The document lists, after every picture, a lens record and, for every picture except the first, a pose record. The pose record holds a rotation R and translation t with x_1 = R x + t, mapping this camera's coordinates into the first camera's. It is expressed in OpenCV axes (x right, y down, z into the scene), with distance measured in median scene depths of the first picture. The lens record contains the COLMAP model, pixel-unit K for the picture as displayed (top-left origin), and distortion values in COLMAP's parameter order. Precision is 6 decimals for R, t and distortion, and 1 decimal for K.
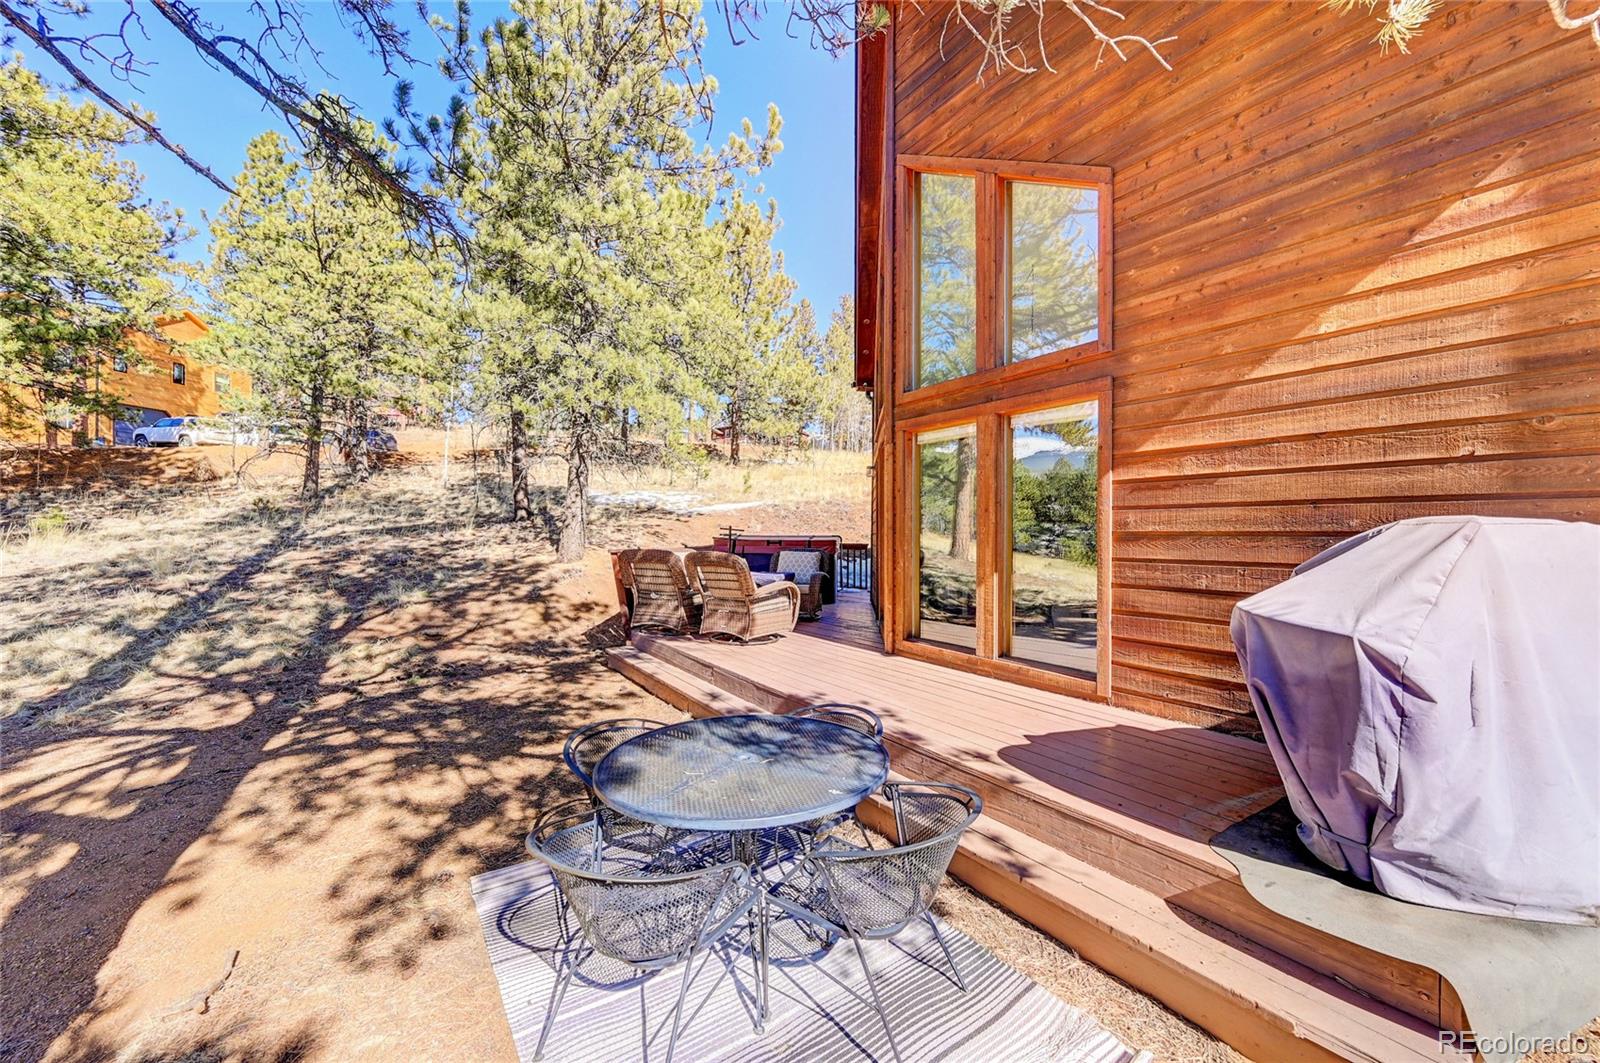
lens RADIAL K [[628.7, 0, 797.2], [0, 628.7, 531.7], [0, 0, 1]] dist [-0.000792, -0.000493]
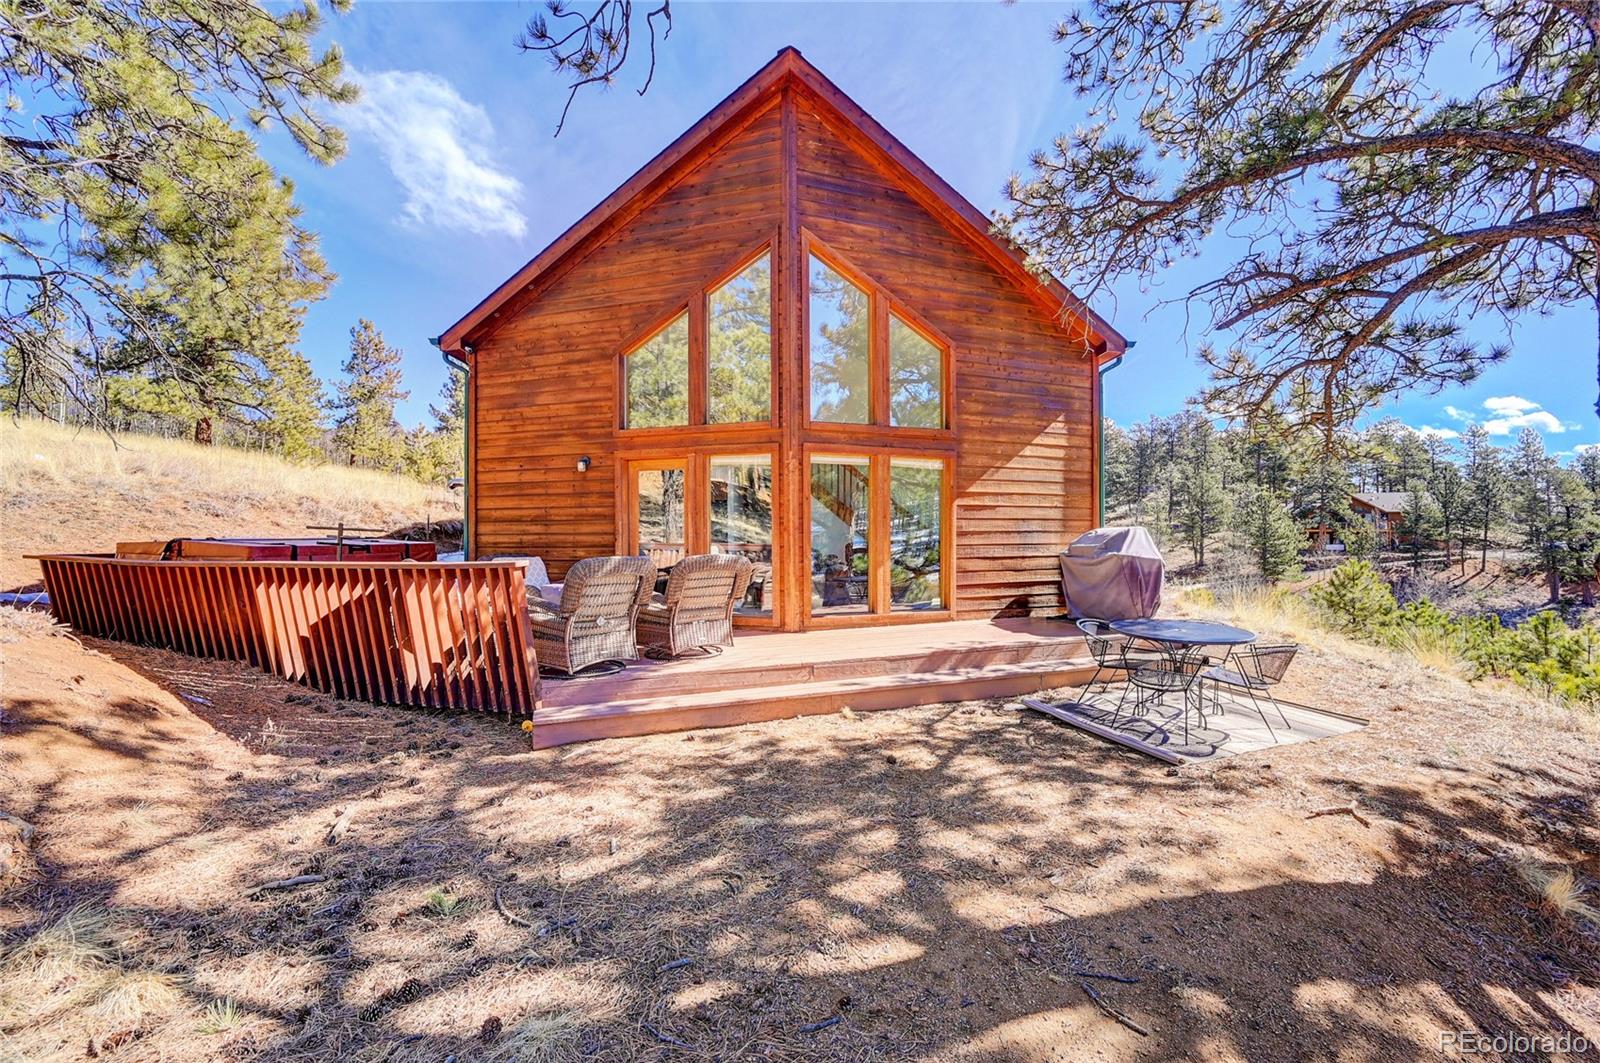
lens RADIAL K [[628.7, 0, 793.5], [0, 628.7, 528.4], [0, 0, 1]] dist [-0.000792, -0.000493]
pose [[0.213103, 0.003503, 0.977023, -1.549732], [0.000090, 0.999993, -0.003605, -0.001314], [-0.977030, 0.000856, 0.213102, 1.116244]]
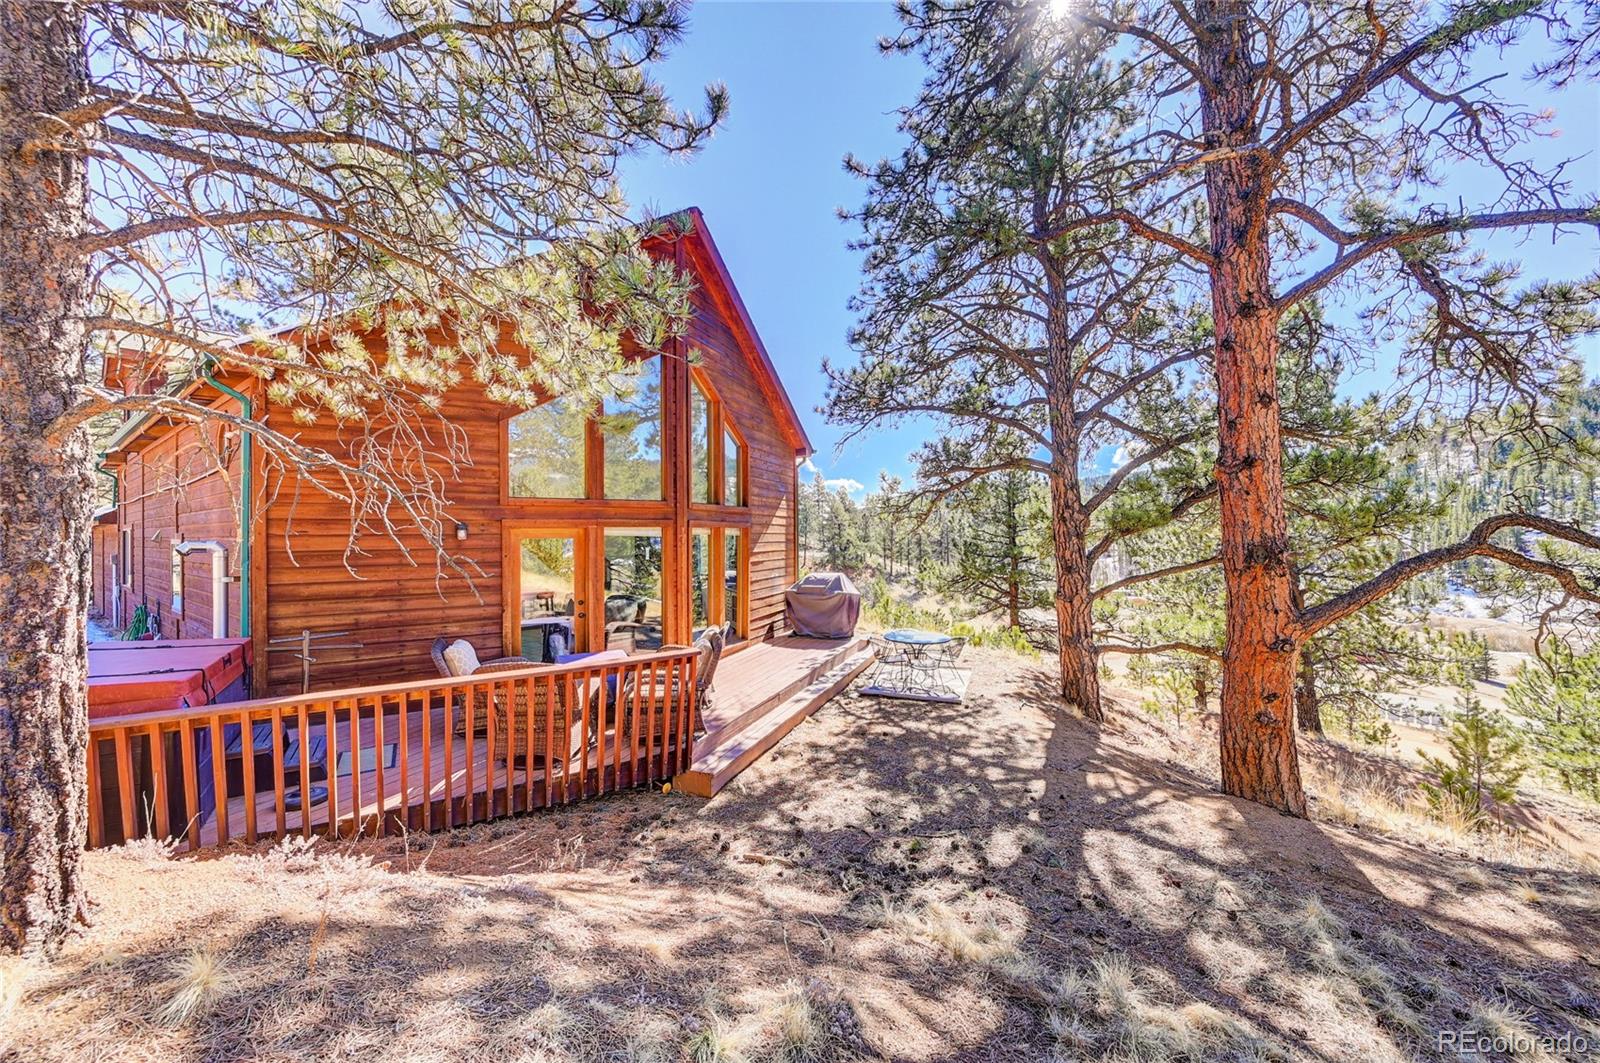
lens RADIAL K [[628.7, 0, 803.3], [0, 628.7, 533.7], [0, 0, 1]] dist [-0.000792, -0.000493]
pose [[-0.603745, -0.000928, 0.797177, -1.816489], [-0.000499, 1.000000, 0.000786, -0.209473], [-0.797178, 0.000077, -0.603745, 2.508899]]
